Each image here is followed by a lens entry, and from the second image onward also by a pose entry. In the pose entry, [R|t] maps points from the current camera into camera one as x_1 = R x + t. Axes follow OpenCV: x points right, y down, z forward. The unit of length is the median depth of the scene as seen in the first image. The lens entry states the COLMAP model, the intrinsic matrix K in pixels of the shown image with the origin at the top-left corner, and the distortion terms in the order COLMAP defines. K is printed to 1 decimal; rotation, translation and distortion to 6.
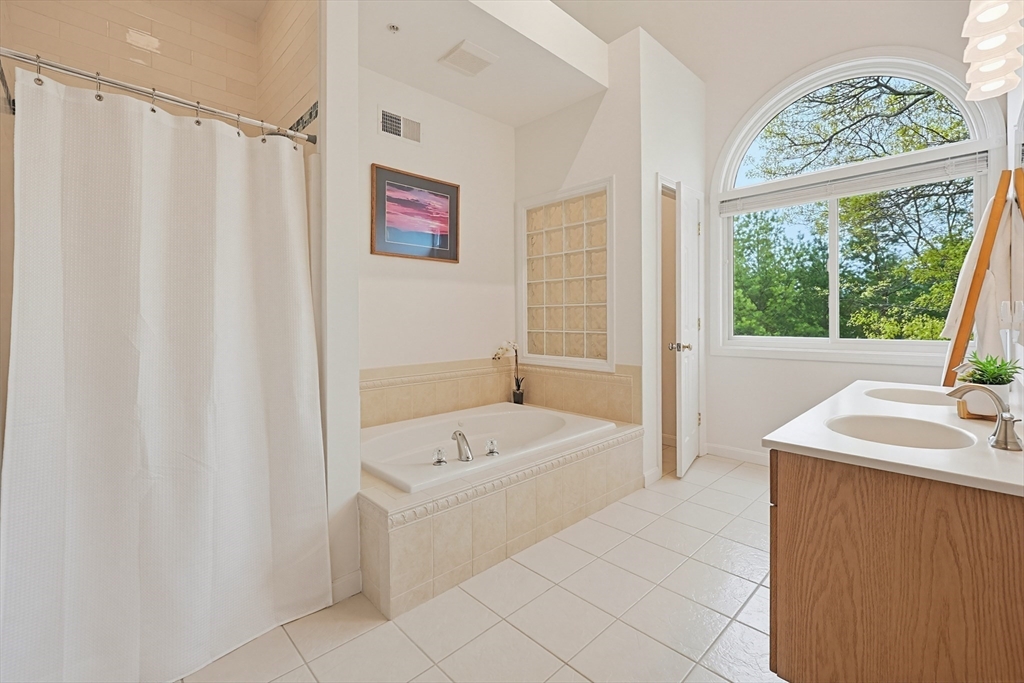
lens RADIAL K [[437.5, 0, 517.2], [0, 437.5, 318.4], [0, 0, 1]] dist [-0.002514, 0.000208]
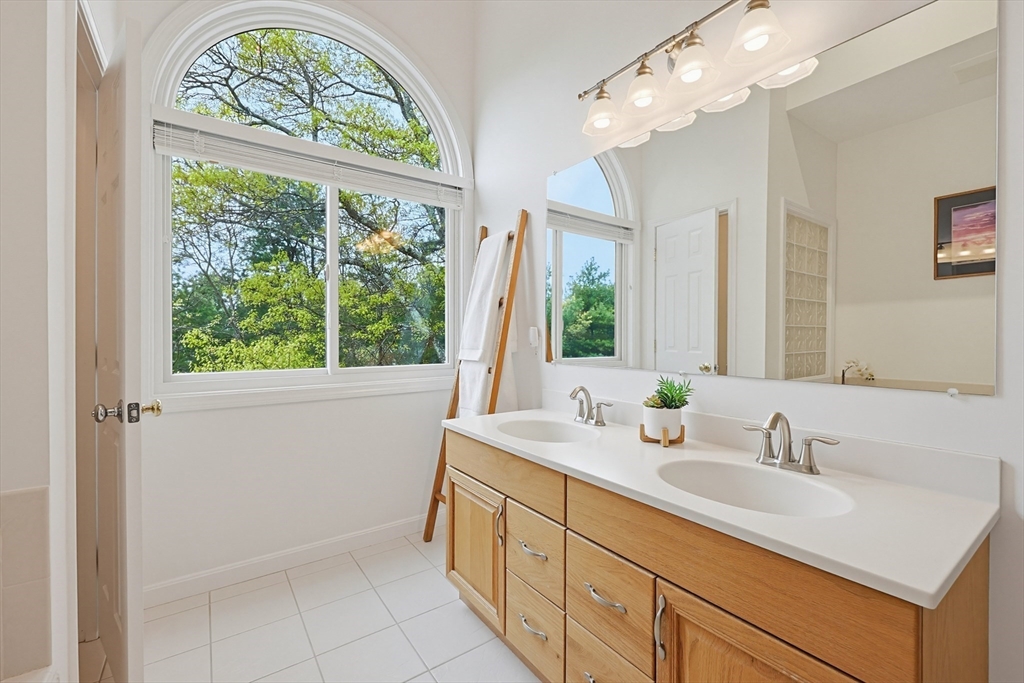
lens RADIAL K [[437.5, 0, 514.2], [0, 437.5, 339.1], [0, 0, 1]] dist [-0.002514, 0.000208]
pose [[0.134424, 0.003519, 0.990918, 0.003894], [-0.001584, 0.999993, -0.003337, -0.002962], [-0.990923, -0.001121, 0.134429, 0.523038]]
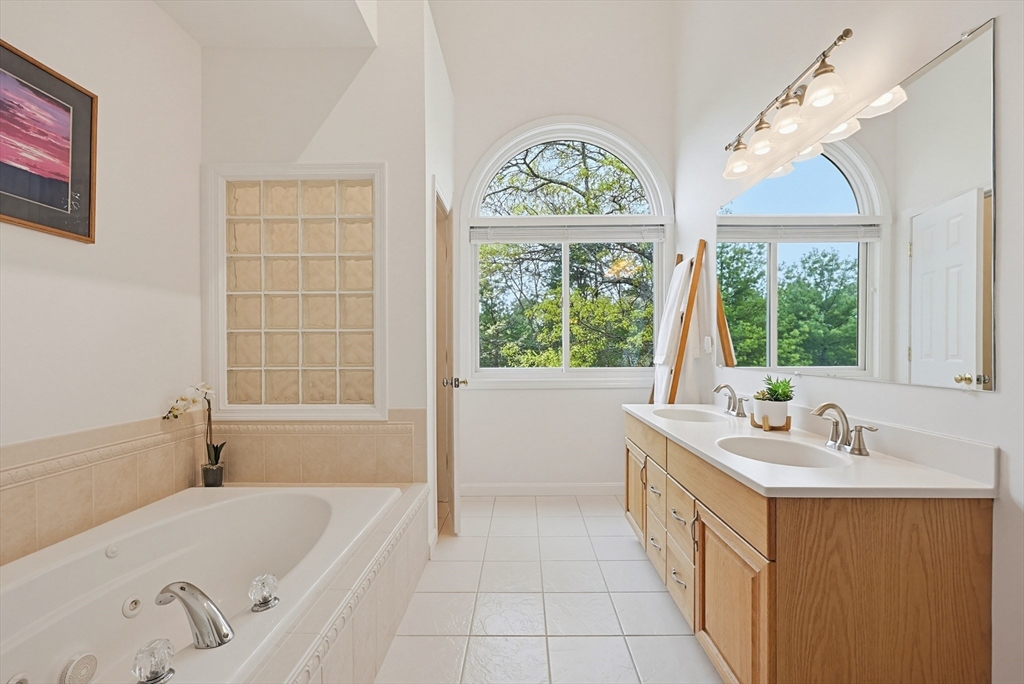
lens RADIAL K [[437.5, 0, 510.6], [0, 437.5, 347.5], [0, 0, 1]] dist [-0.002514, 0.000208]
pose [[0.708044, 0.006033, 0.706143, -0.149353], [0.000384, 0.999960, -0.008929, 0.003294], [-0.706169, 0.006593, 0.708013, 0.279408]]
